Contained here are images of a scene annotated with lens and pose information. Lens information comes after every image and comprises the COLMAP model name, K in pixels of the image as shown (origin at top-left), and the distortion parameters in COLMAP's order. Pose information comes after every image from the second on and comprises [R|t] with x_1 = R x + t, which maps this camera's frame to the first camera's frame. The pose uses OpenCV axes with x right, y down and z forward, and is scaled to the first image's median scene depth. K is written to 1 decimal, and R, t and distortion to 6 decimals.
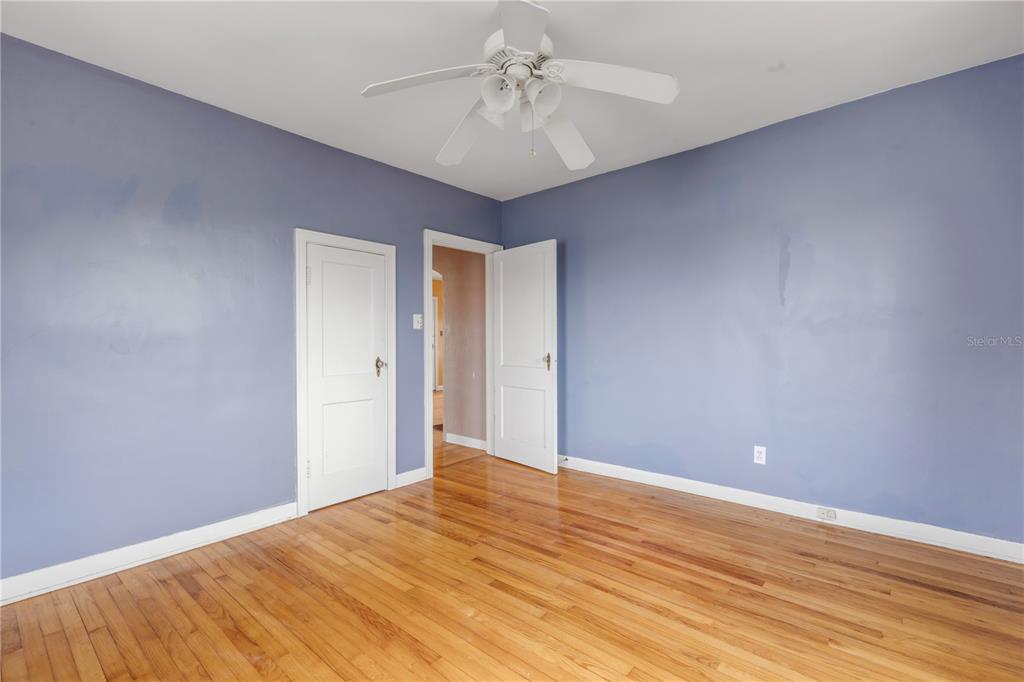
lens RADIAL K [[467.5, 0, 512.6], [0, 467.5, 339.6], [0, 0, 1]] dist [0.002236, 0.000098]
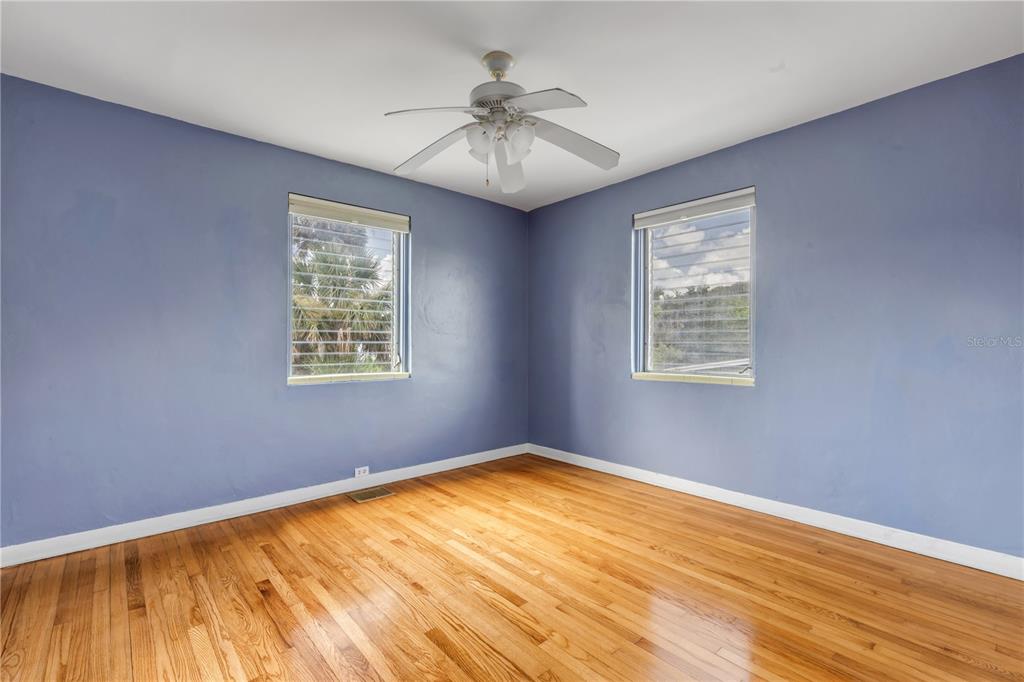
lens RADIAL K [[467.5, 0, 506.9], [0, 467.5, 344.0], [0, 0, 1]] dist [0.002236, 0.000098]
pose [[-0.988553, 0.007833, 0.150671, -0.166669], [0.008673, 0.999950, 0.004923, -0.000098], [-0.150625, 0.006173, -0.988572, 2.042760]]
